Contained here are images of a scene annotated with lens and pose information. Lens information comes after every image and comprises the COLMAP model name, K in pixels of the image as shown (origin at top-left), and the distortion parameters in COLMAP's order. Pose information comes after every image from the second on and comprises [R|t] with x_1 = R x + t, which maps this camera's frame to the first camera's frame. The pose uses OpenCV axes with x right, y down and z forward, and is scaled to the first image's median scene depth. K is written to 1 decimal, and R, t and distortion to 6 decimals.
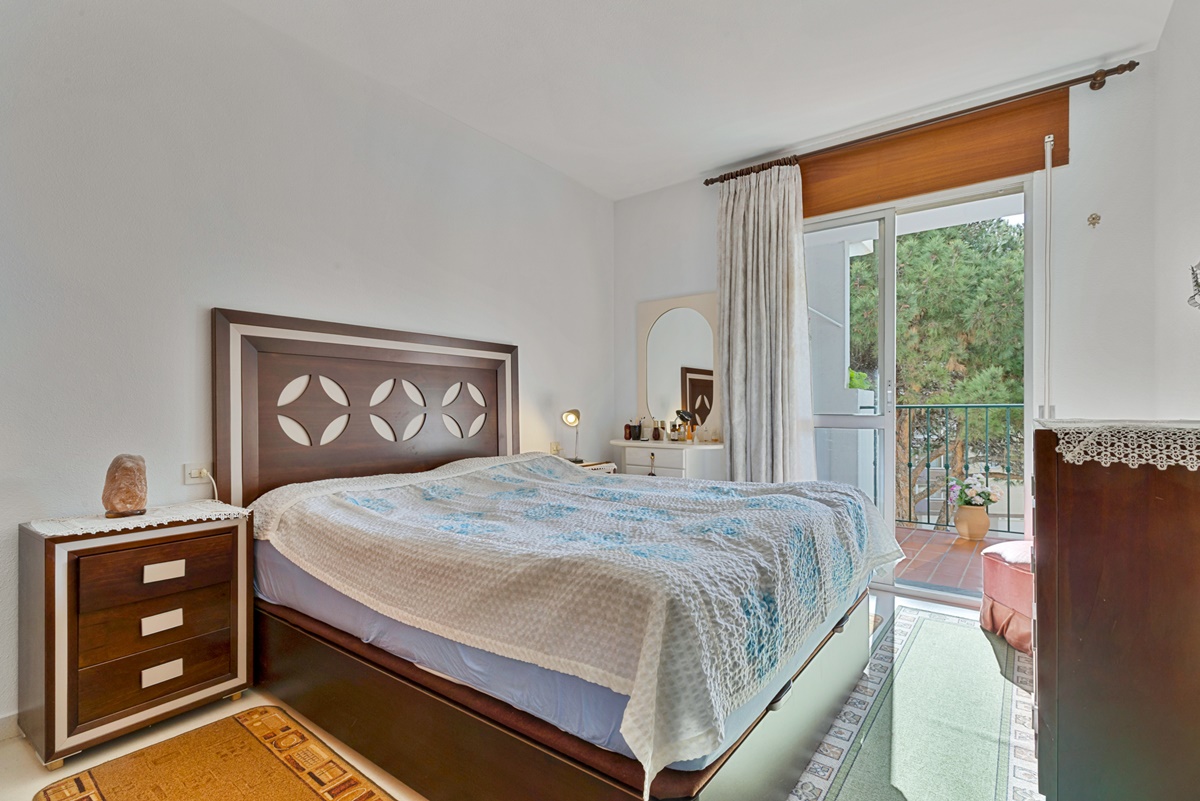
lens RADIAL K [[564.1, 0, 597.9], [0, 564.1, 406.6], [0, 0, 1]] dist [0.010565, -0.002399]
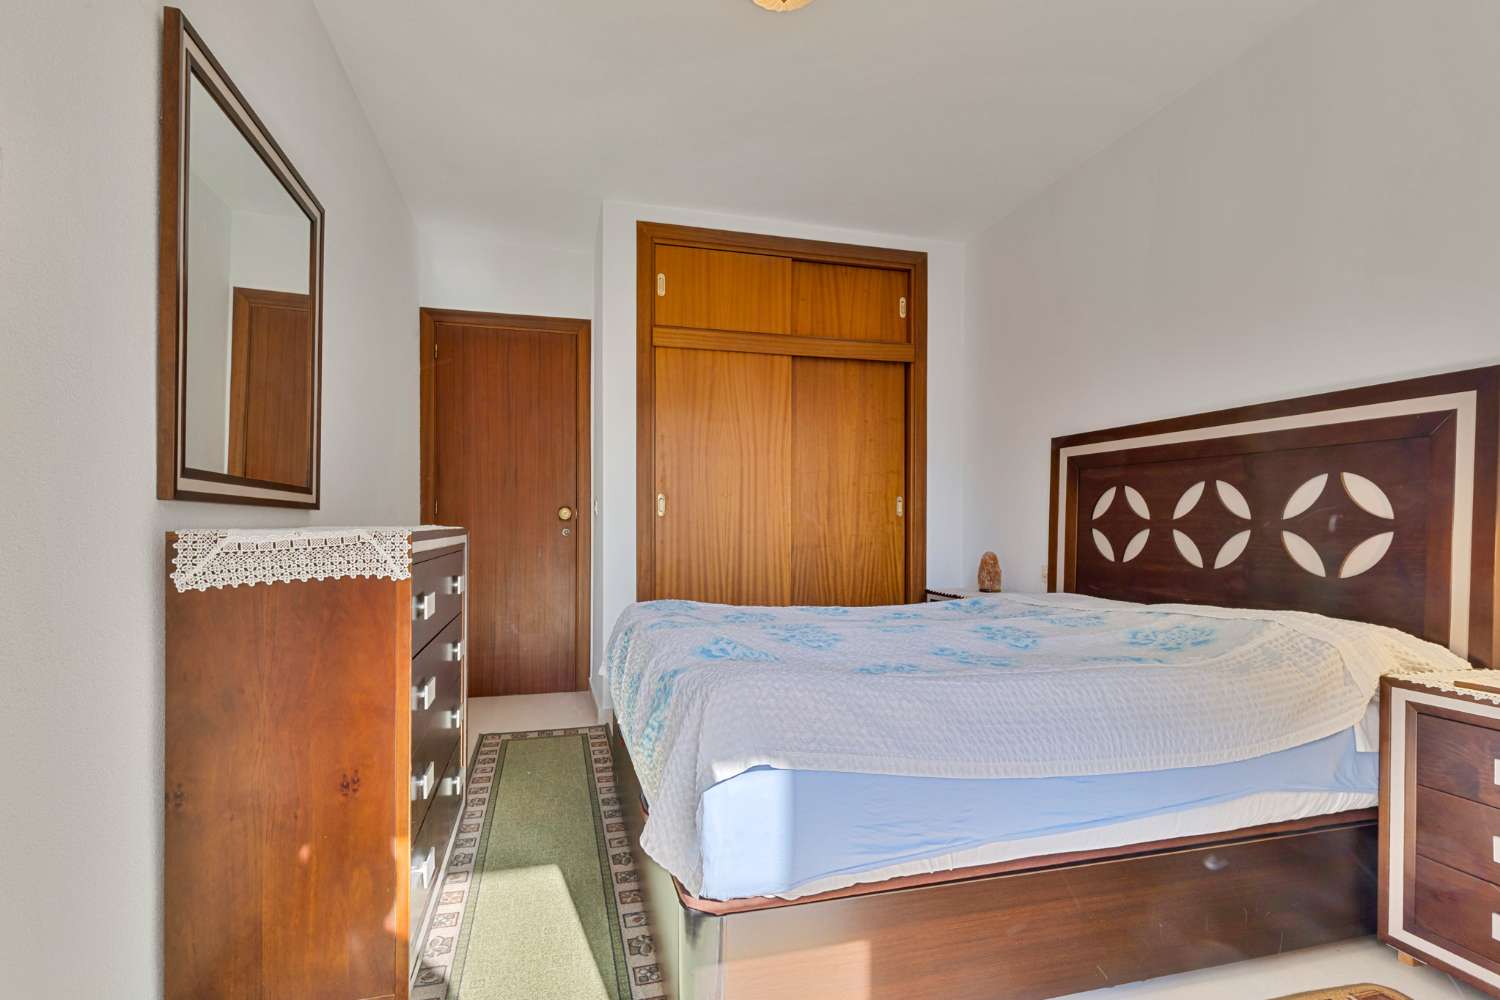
lens RADIAL K [[705.1, 0, 748.0], [0, 705.1, 512.5], [0, 0, 1]] dist [0.010565, -0.002399]
pose [[-0.607184, -0.013964, -0.794438, 0.777732], [-0.003142, 0.999880, -0.015174, 0.007647], [0.794555, -0.006717, -0.607155, 1.188713]]
